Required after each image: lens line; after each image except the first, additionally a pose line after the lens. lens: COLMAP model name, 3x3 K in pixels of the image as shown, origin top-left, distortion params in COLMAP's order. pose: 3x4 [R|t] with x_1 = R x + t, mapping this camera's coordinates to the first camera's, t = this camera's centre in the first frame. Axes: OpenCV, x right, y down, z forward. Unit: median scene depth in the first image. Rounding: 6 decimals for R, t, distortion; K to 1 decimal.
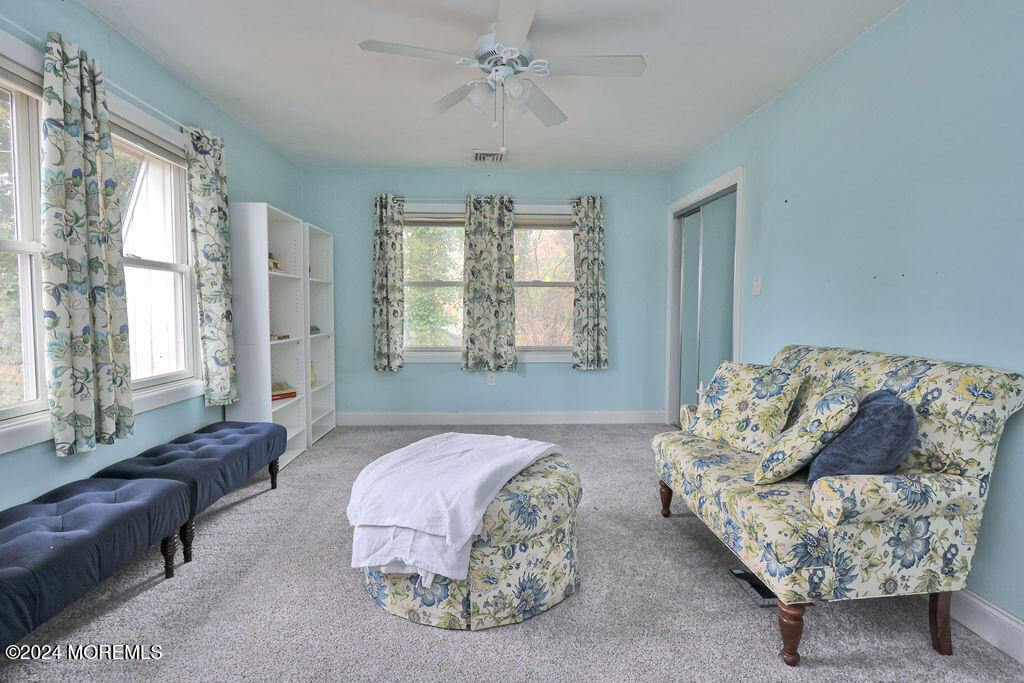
lens RADIAL K [[482.0, 0, 510.4], [0, 482.0, 334.7], [0, 0, 1]] dist [-0.021321, 0.002350]
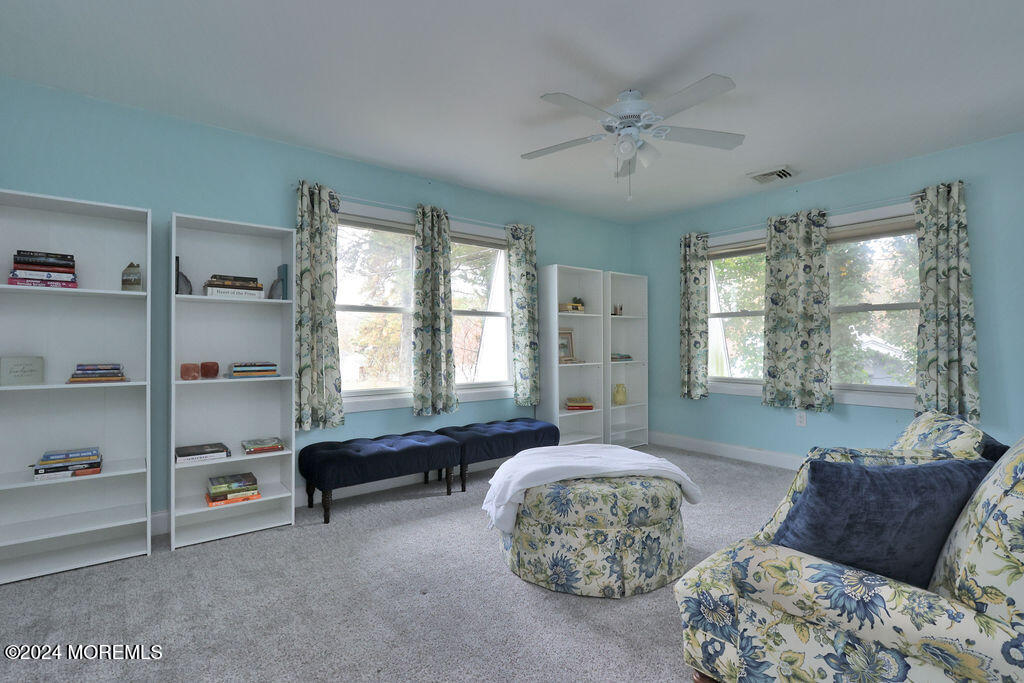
lens RADIAL K [[482.0, 0, 511.4], [0, 482.0, 340.3], [0, 0, 1]] dist [-0.021321, 0.002350]
pose [[0.583222, -0.008577, -0.812267, 0.591743], [-0.038726, 0.998514, -0.038349, 0.004449], [0.811389, 0.053822, 0.582024, 0.097209]]
